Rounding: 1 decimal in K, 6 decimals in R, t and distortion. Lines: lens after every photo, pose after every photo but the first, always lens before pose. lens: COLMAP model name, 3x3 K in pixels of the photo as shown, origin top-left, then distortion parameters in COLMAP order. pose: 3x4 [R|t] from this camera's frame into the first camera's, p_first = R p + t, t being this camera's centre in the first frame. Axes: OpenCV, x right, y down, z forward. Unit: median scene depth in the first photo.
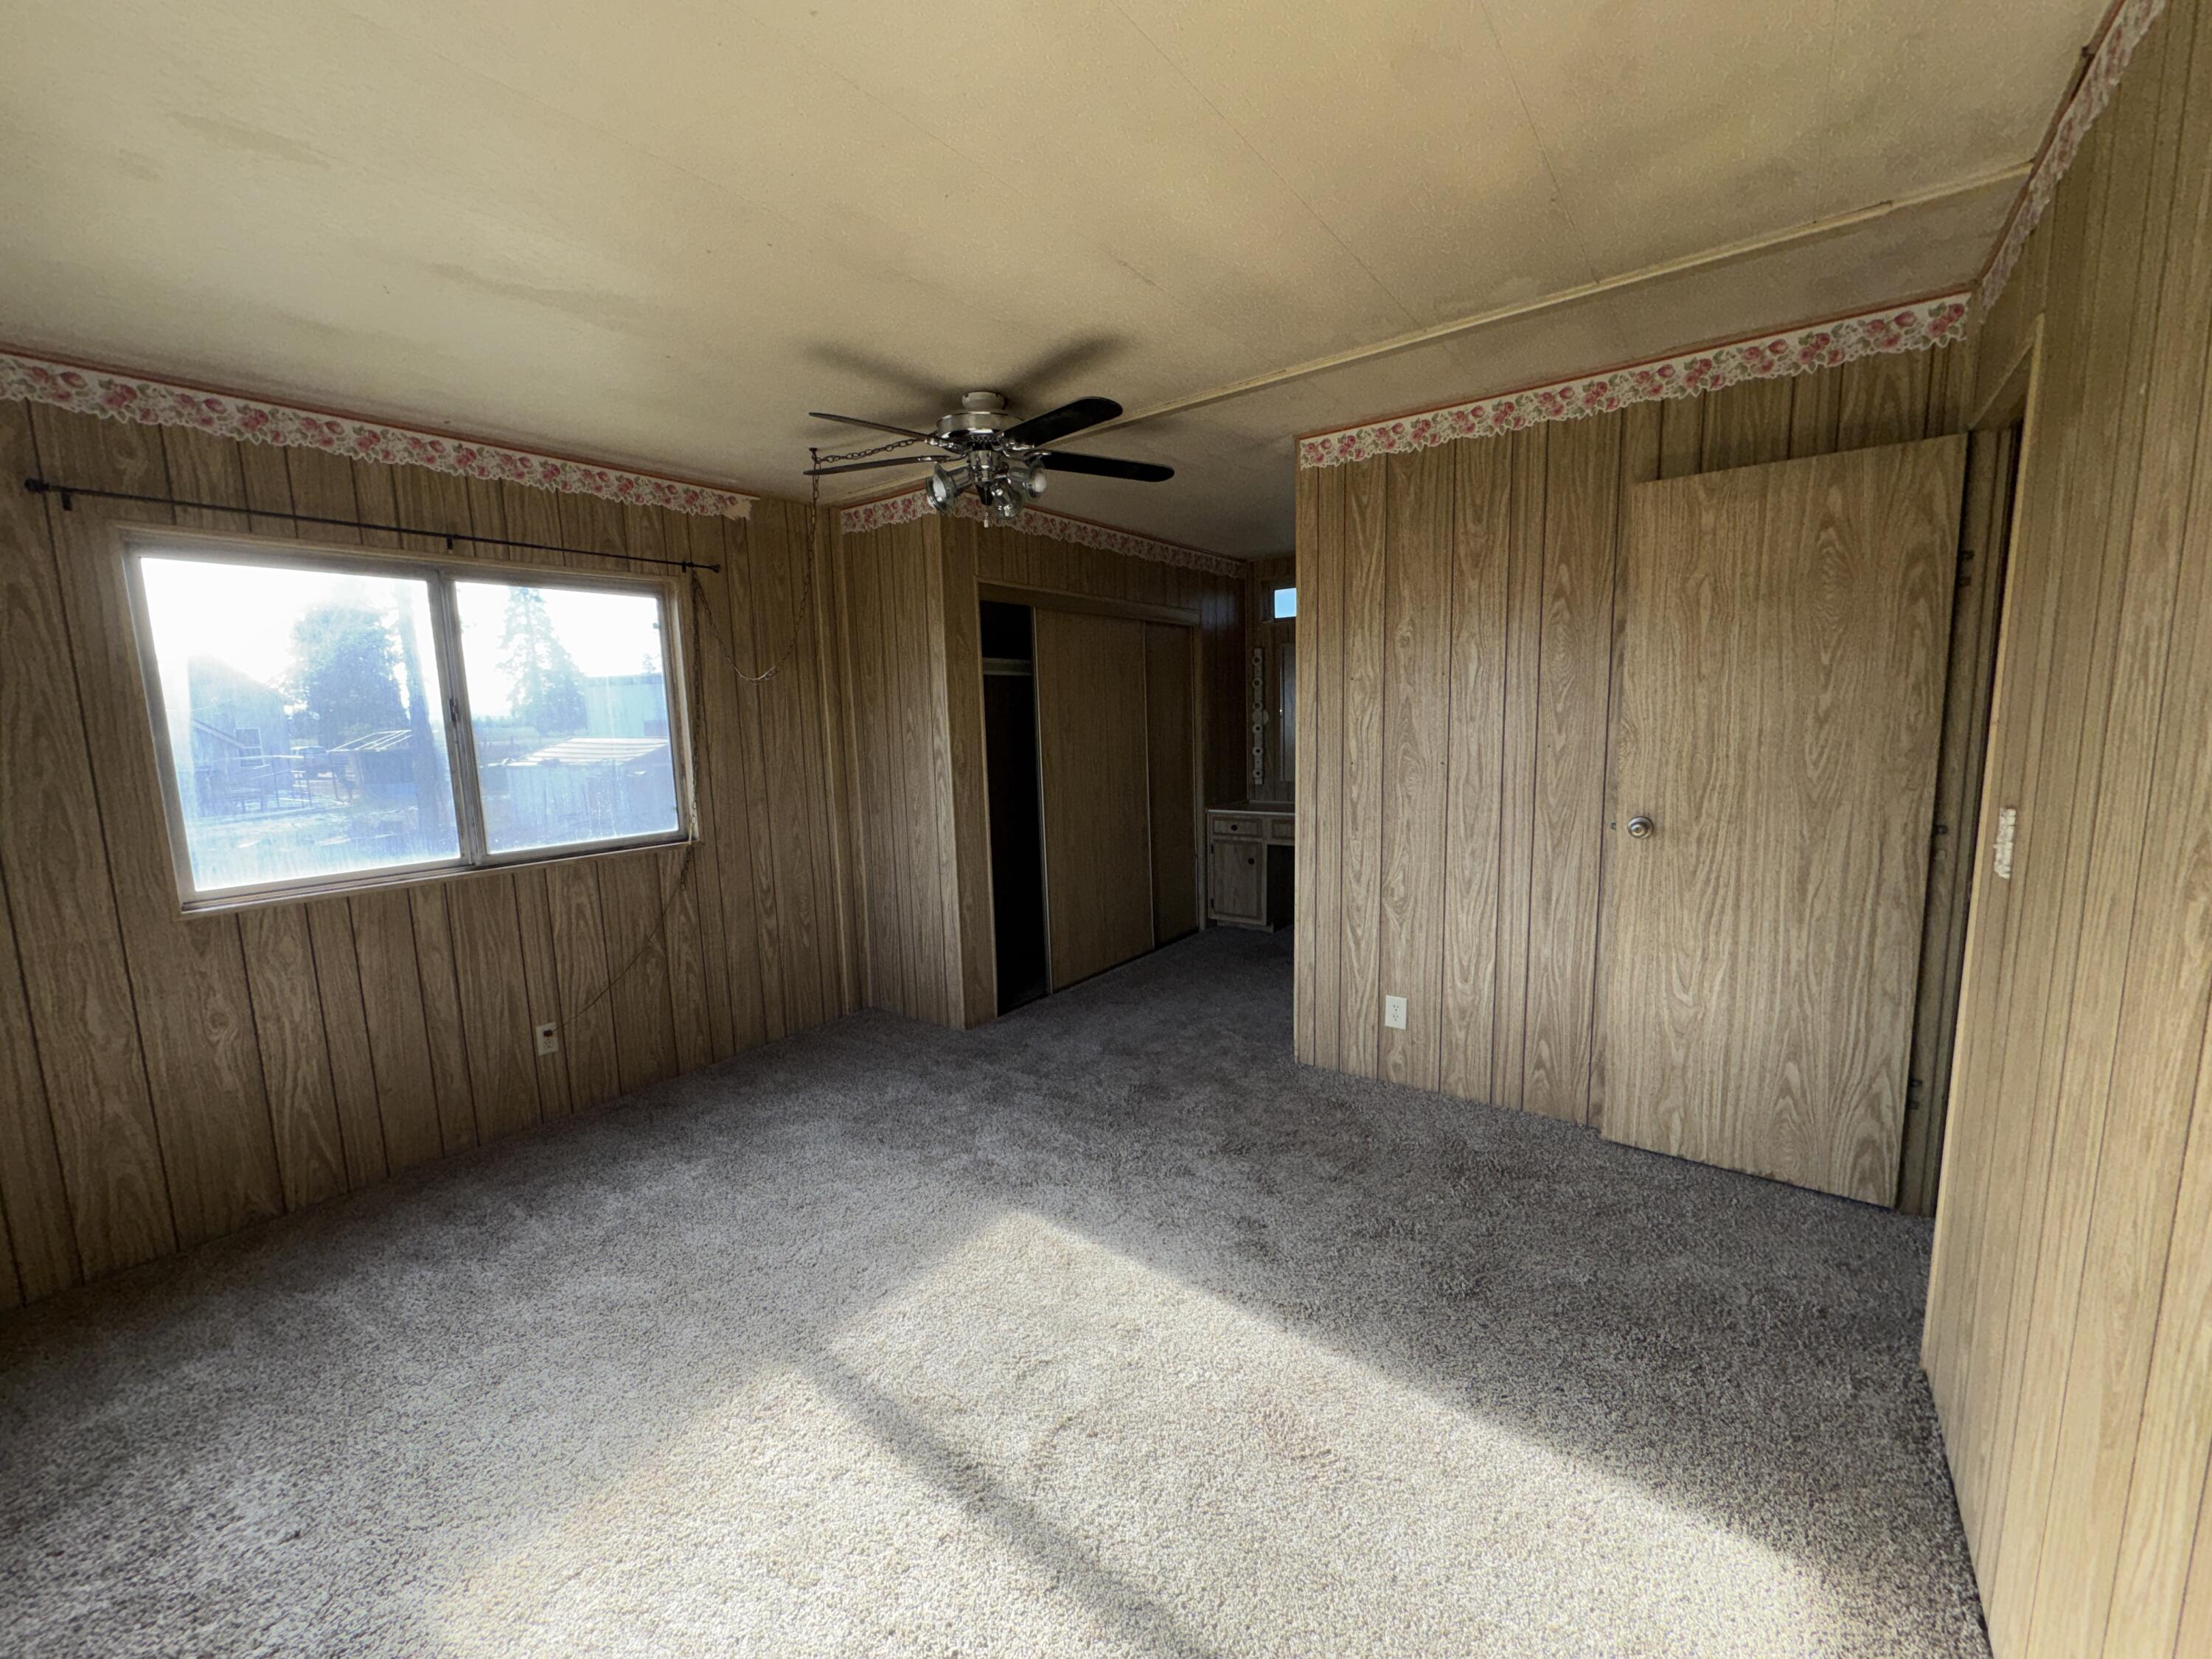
lens RADIAL K [[879.0, 0, 1103.0], [0, 879.0, 828.5], [0, 0, 1]] dist [-0.002719, -0.000146]
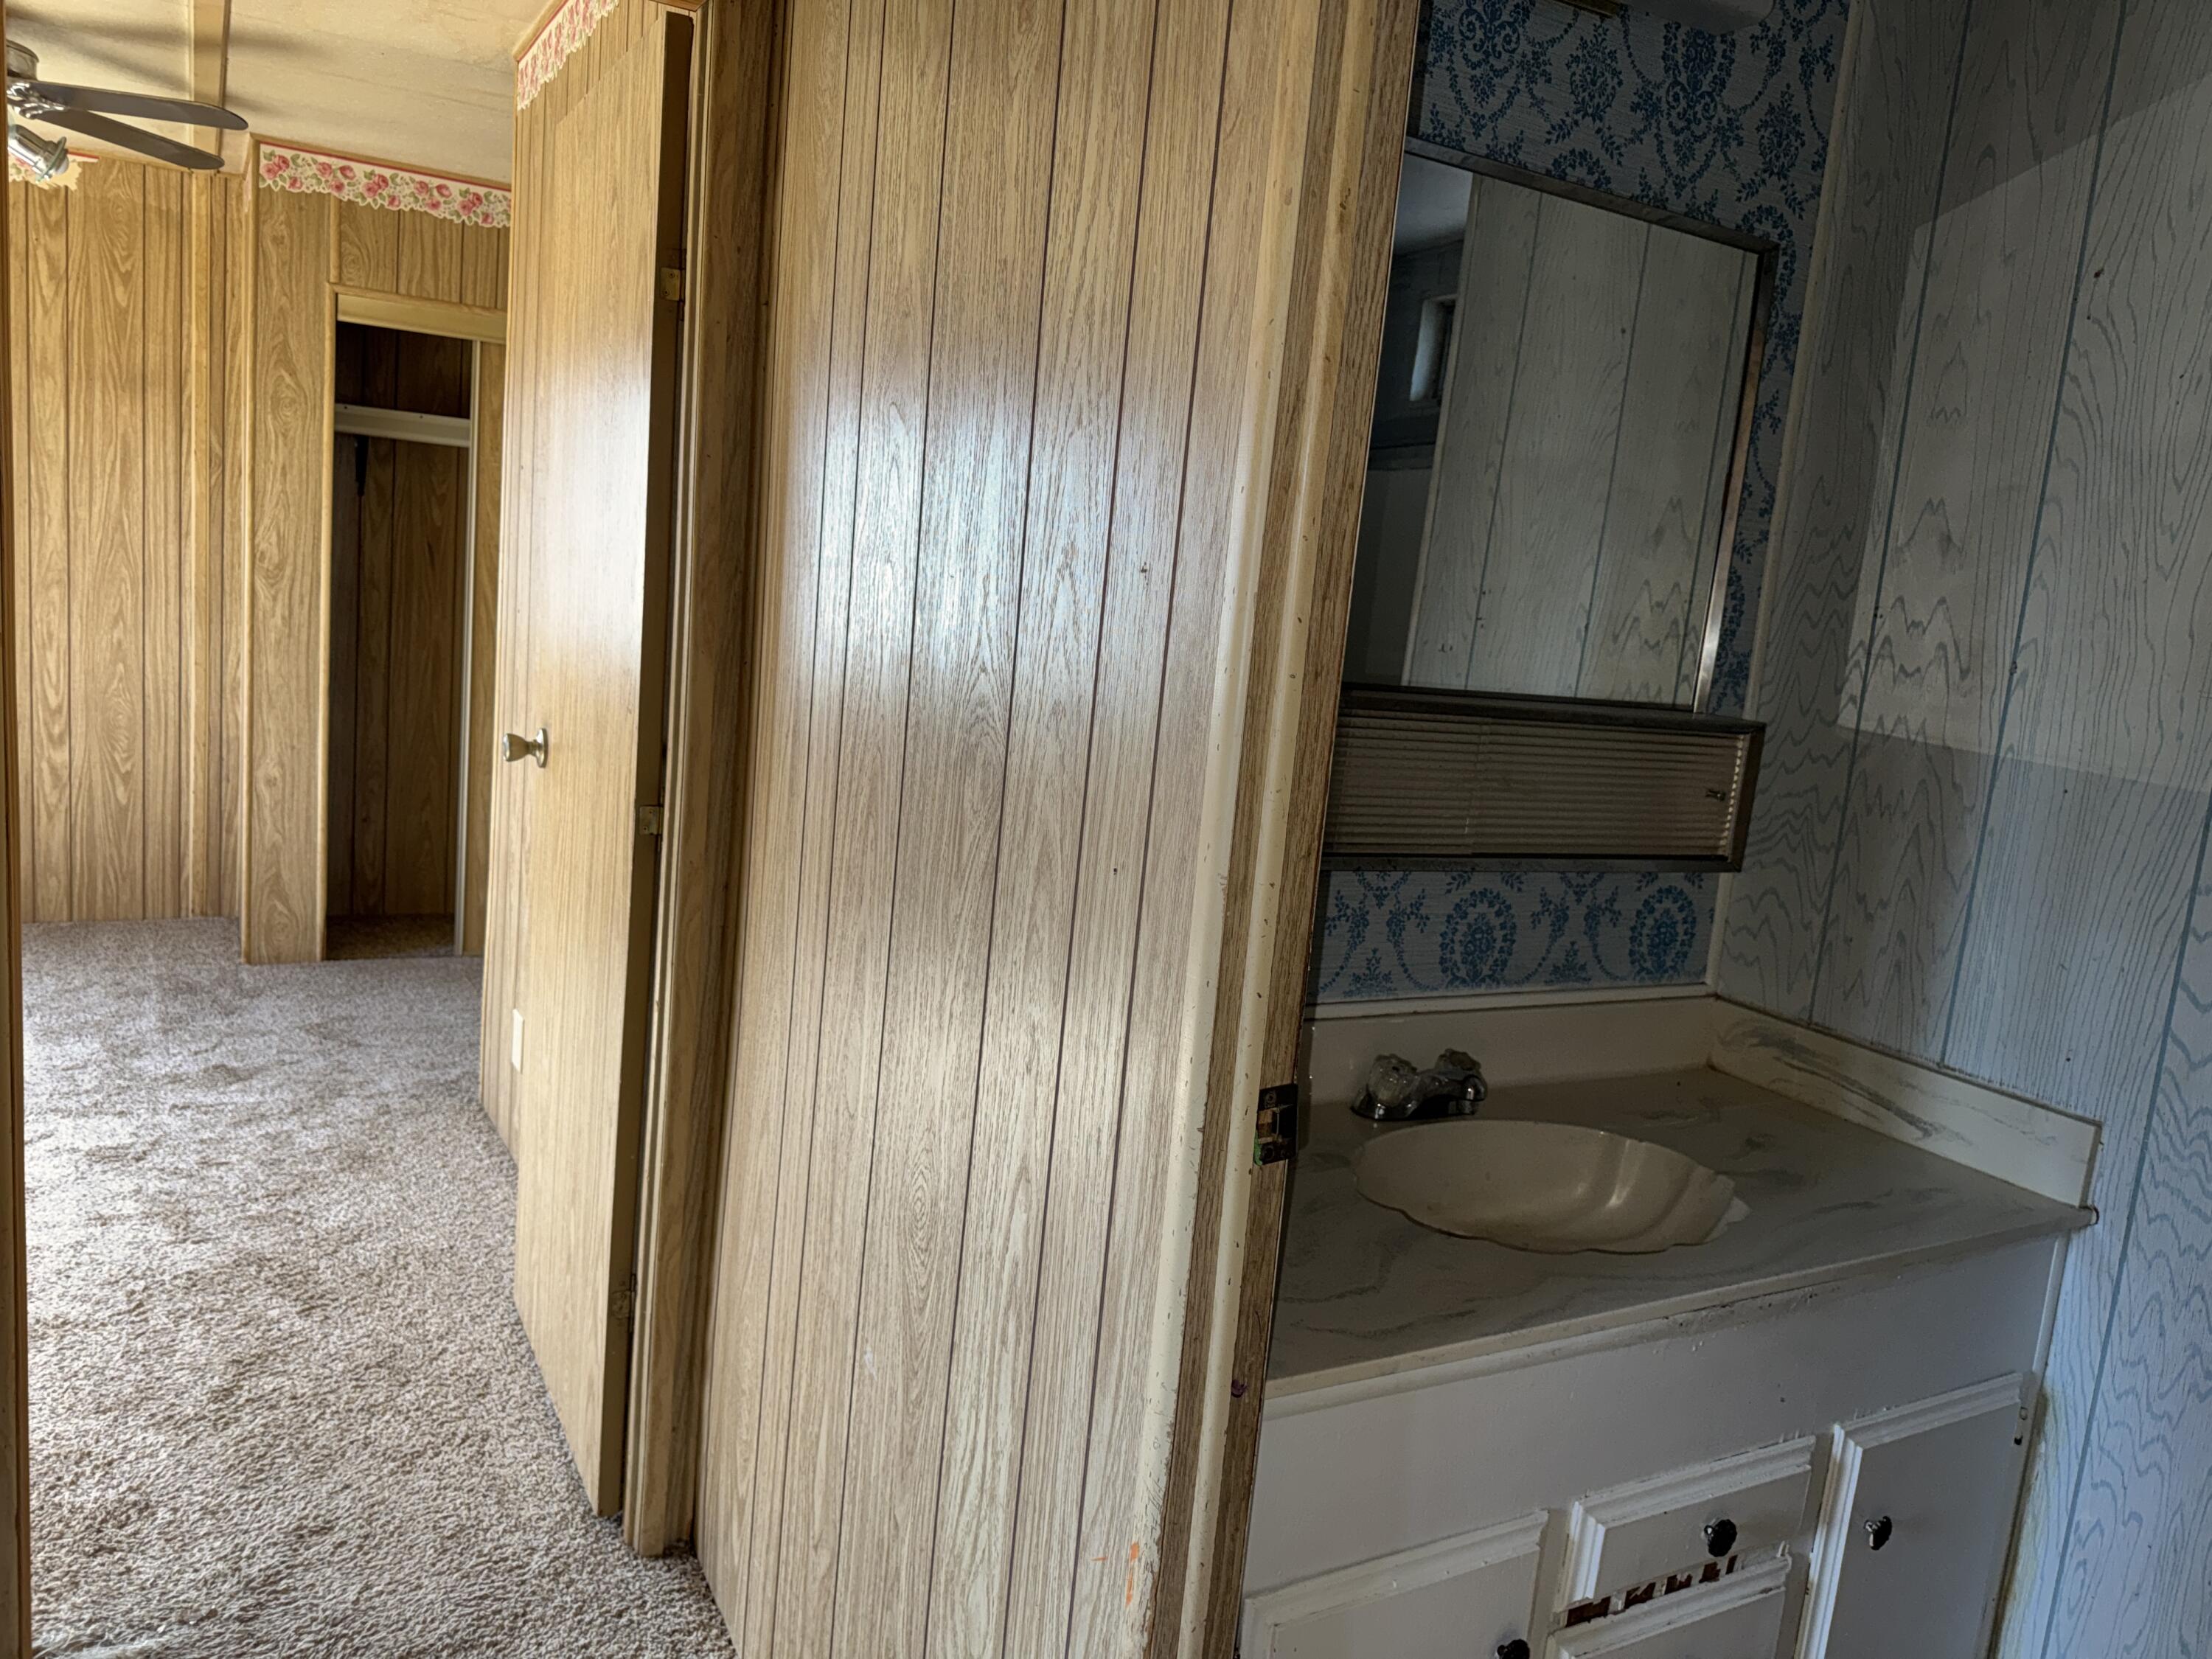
lens RADIAL K [[1571.1, 0, 1099.8], [0, 1571.1, 815.6], [0, 0, 1]] dist [0.002759, -0.008673]
pose [[0.908286, 0.168972, -0.382709, 1.069302], [-0.166816, 0.985213, 0.039080, -0.043992], [0.383653, 0.028346, 0.923042, 0.178125]]
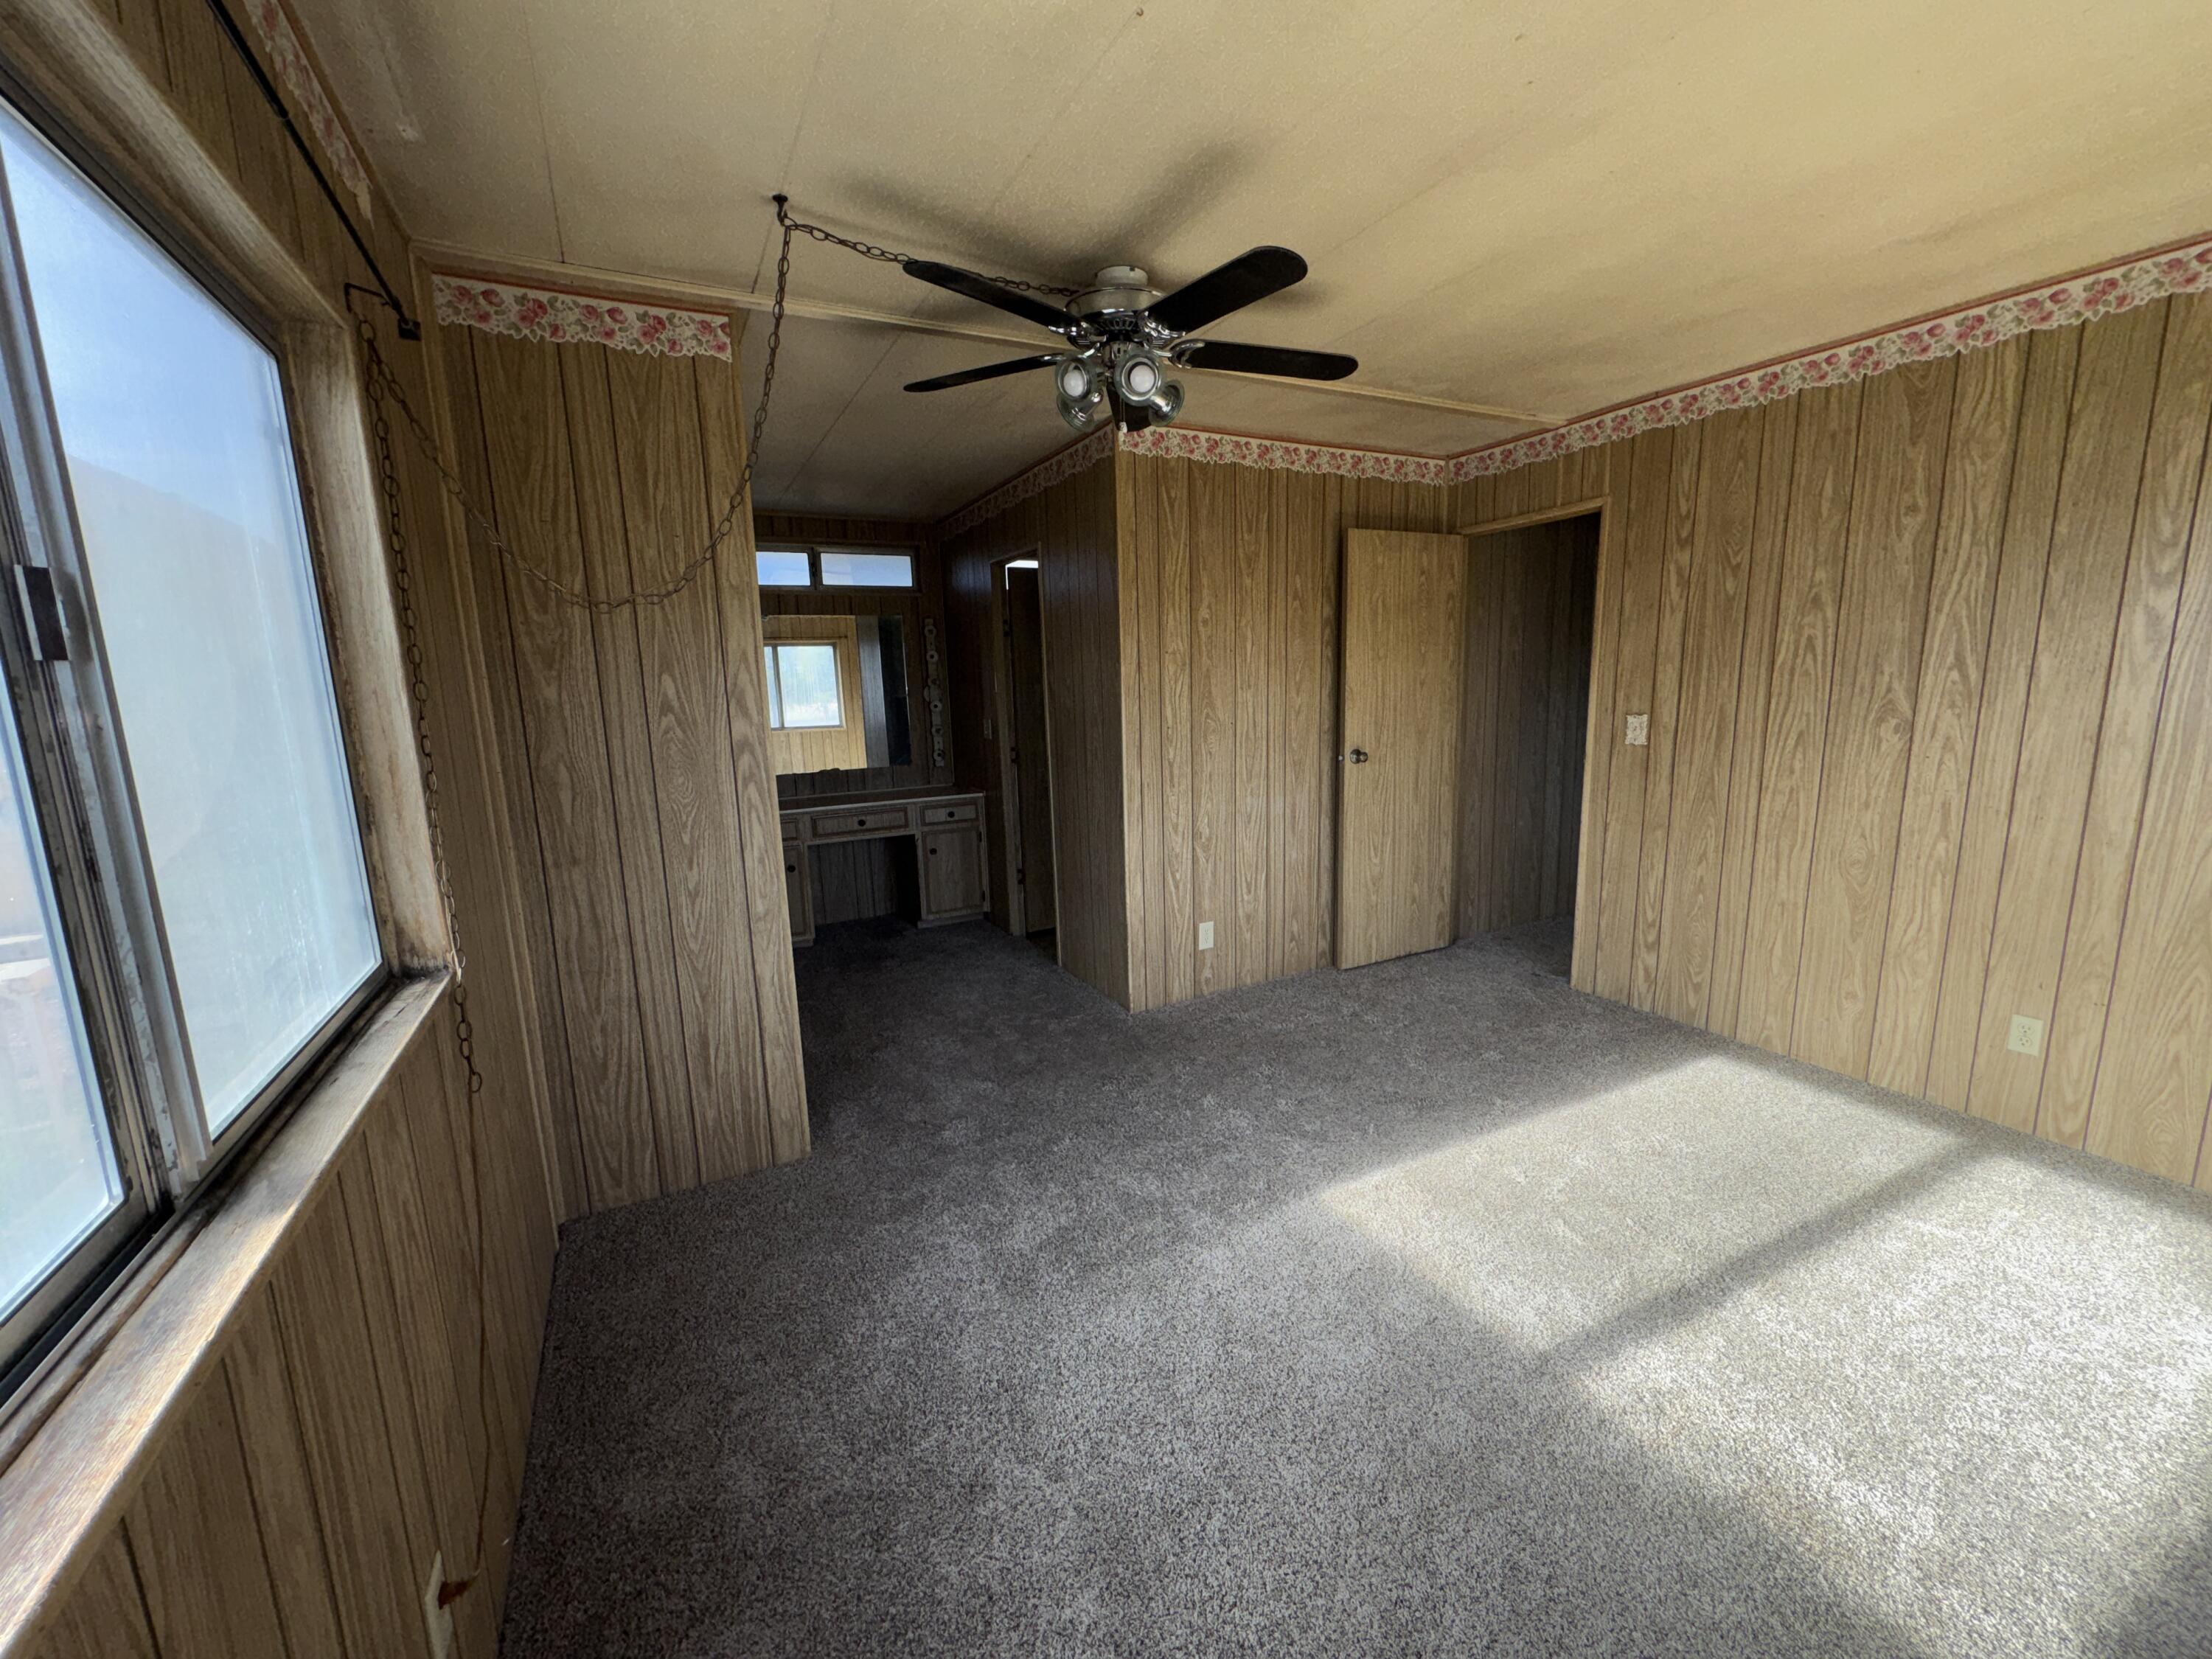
lens RADIAL K [[879.0, 0, 1103.0], [0, 879.0, 828.5], [0, 0, 1]] dist [-0.002719, -0.000146]
pose [[0.431527, -0.134875, 0.891960, -0.775326], [0.136499, 0.987138, 0.083230, -0.052439], [-0.891713, 0.085835, 0.444387, 0.588264]]
